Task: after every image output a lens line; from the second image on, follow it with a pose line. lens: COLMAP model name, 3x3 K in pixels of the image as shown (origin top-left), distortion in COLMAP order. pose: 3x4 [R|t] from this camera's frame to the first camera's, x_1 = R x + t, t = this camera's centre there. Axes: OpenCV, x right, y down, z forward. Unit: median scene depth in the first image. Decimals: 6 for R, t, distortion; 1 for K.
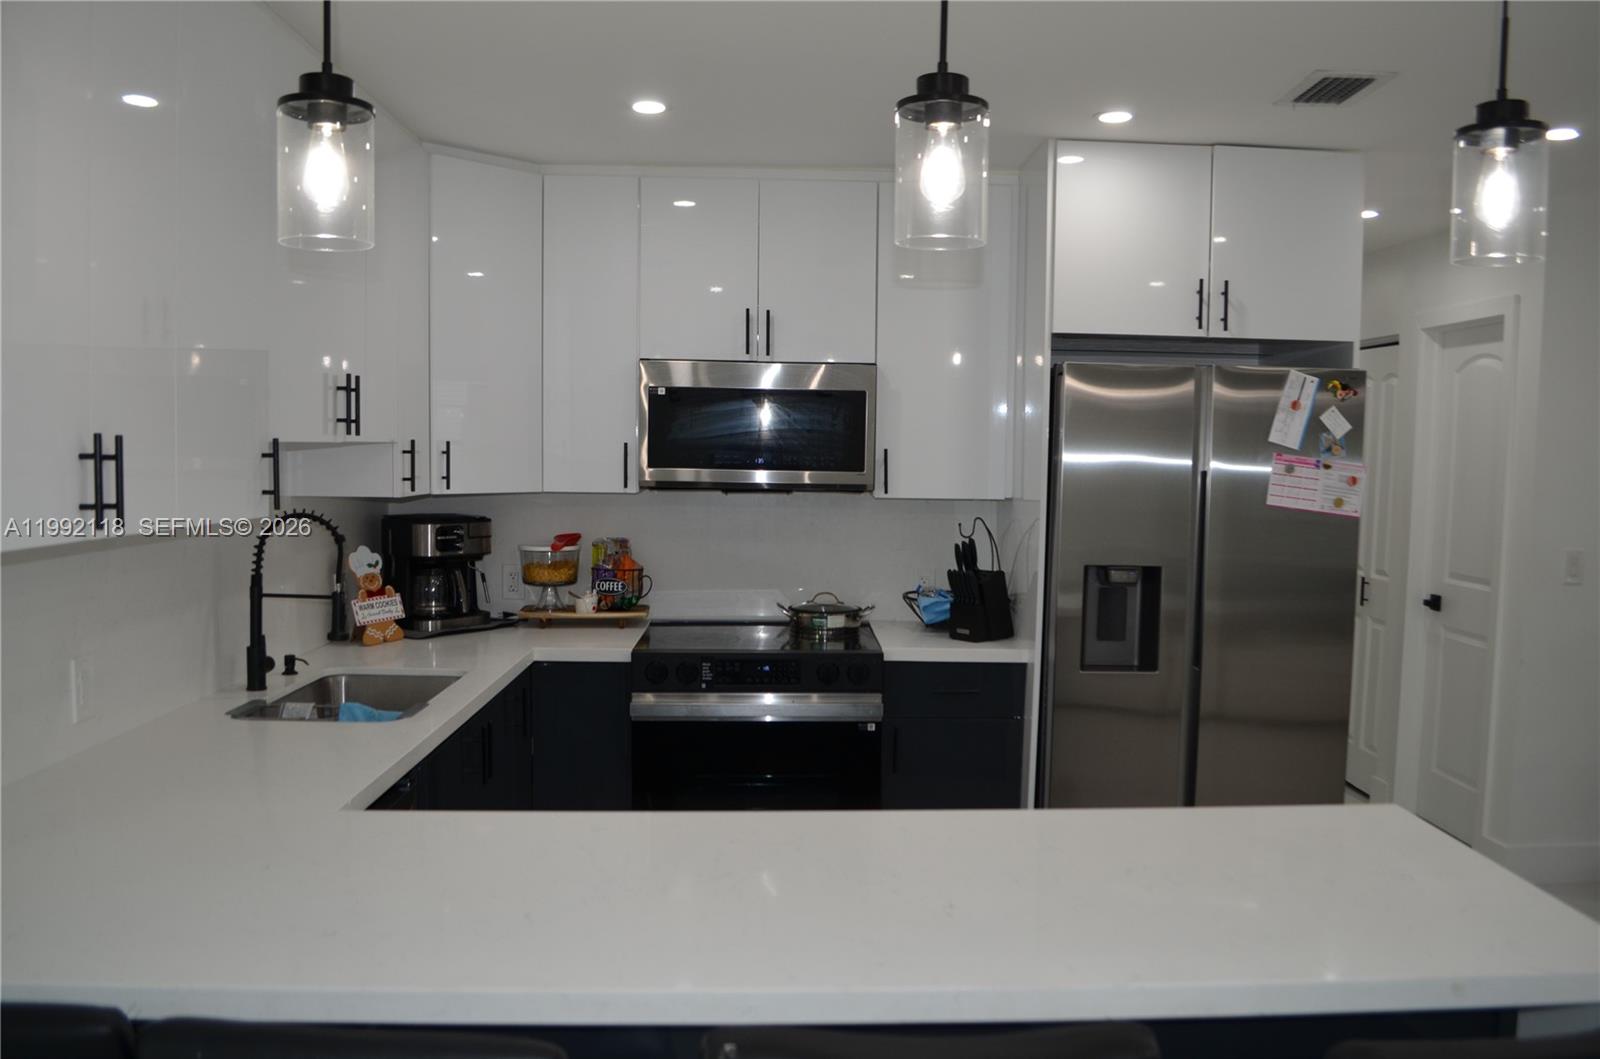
lens RADIAL K [[1261.5, 0, 800.0], [0, 1261.5, 529.5], [0, 0, 1]] dist [-0.060334, -0.003155]
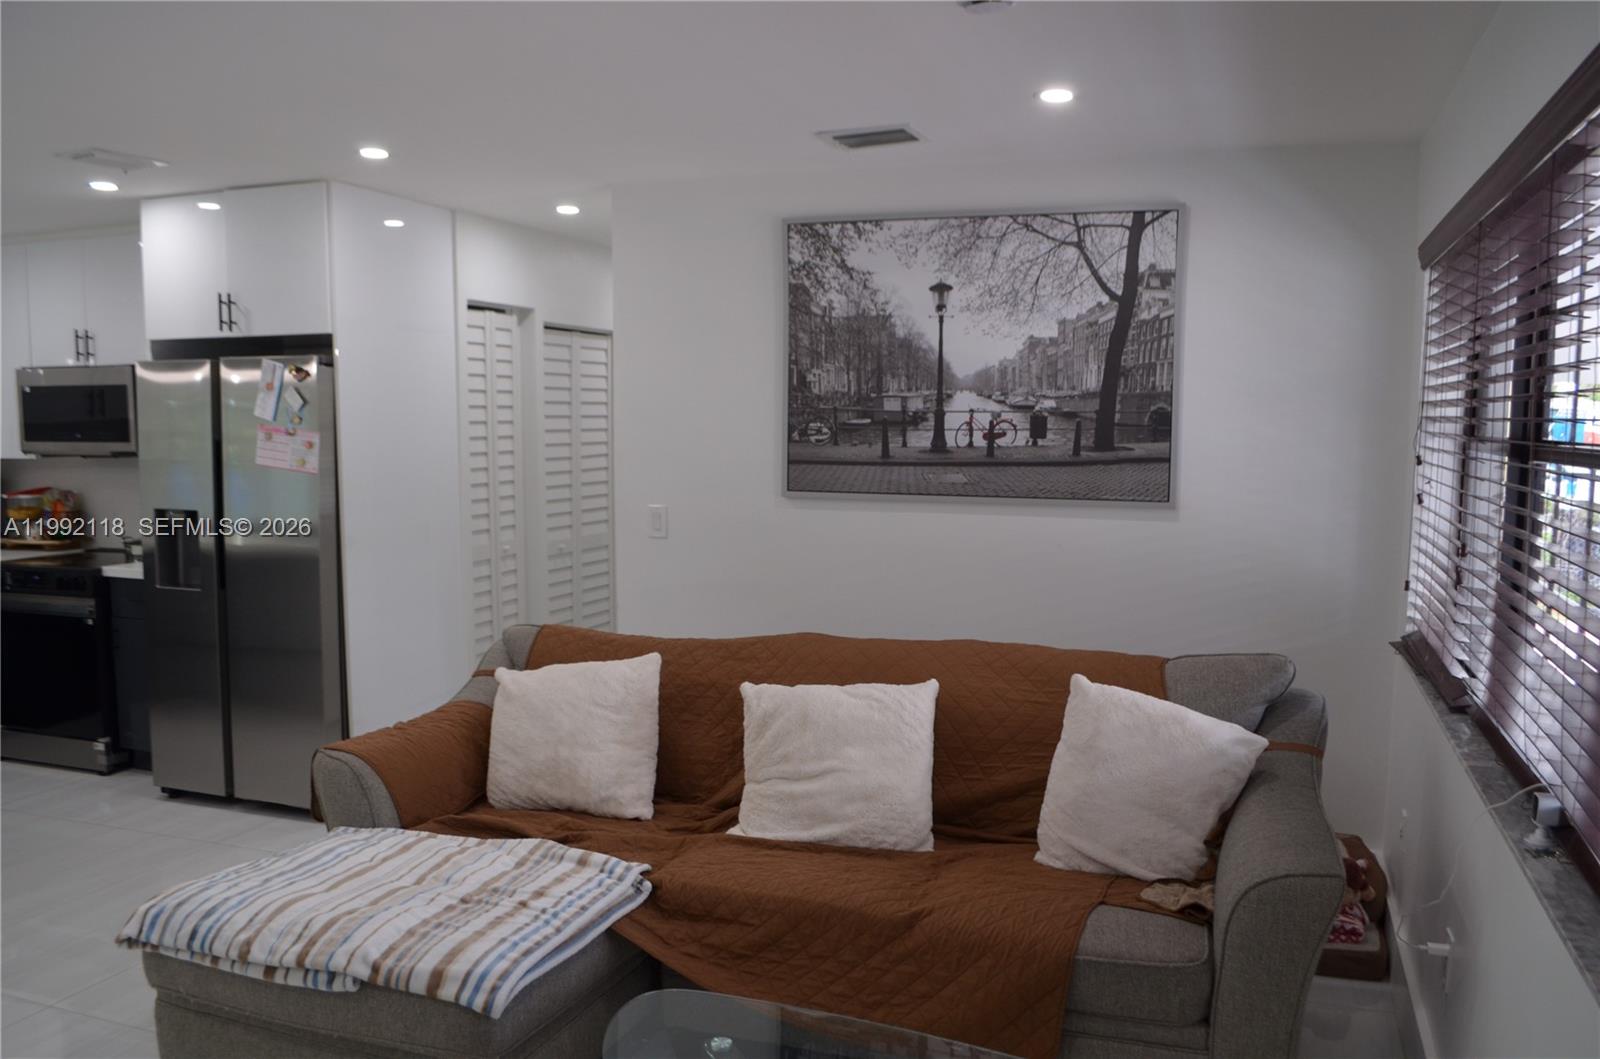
lens RADIAL K [[1261.5, 0, 800.0], [0, 1261.5, 529.5], [0, 0, 1]] dist [-0.060334, -0.003155]
pose [[0.918285, 0.018700, -0.395479, 1.397636], [-0.009065, 0.999615, 0.026216, 0.008775], [0.395817, -0.020489, 0.918101, 0.036805]]
